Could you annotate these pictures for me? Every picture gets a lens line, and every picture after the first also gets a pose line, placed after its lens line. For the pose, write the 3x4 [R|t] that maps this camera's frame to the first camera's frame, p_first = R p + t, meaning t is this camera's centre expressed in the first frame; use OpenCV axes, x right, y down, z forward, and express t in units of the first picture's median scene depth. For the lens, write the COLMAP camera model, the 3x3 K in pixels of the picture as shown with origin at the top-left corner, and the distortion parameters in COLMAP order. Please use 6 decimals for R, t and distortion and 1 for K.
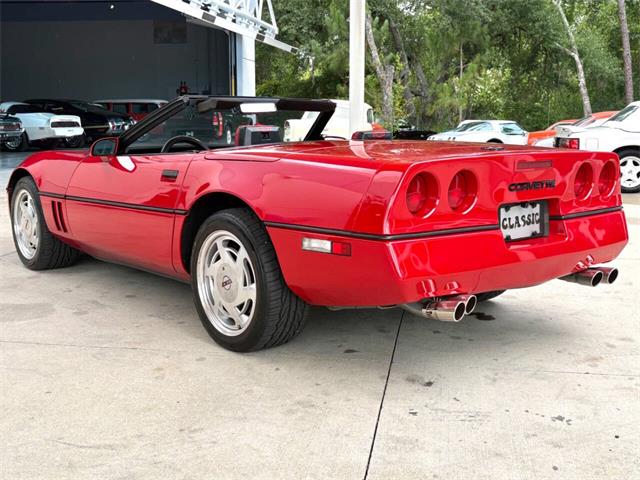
lens RADIAL K [[797.1, 0, 320.0], [0, 797.1, 240.0], [0, 0, 1]] dist [0.011598, -0.024406]
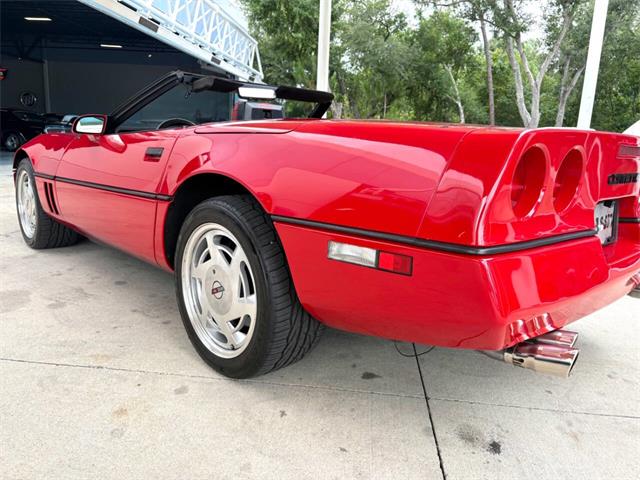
lens RADIAL K [[522.6, 0, 320.0], [0, 522.6, 240.0], [0, 0, 1]] dist [-0.008737, -0.004068]
pose [[0.997537, 0.028448, 0.064122, -0.048418], [-0.030941, 0.998790, 0.038226, -0.017197], [-0.062957, -0.040116, 0.997210, 0.458369]]
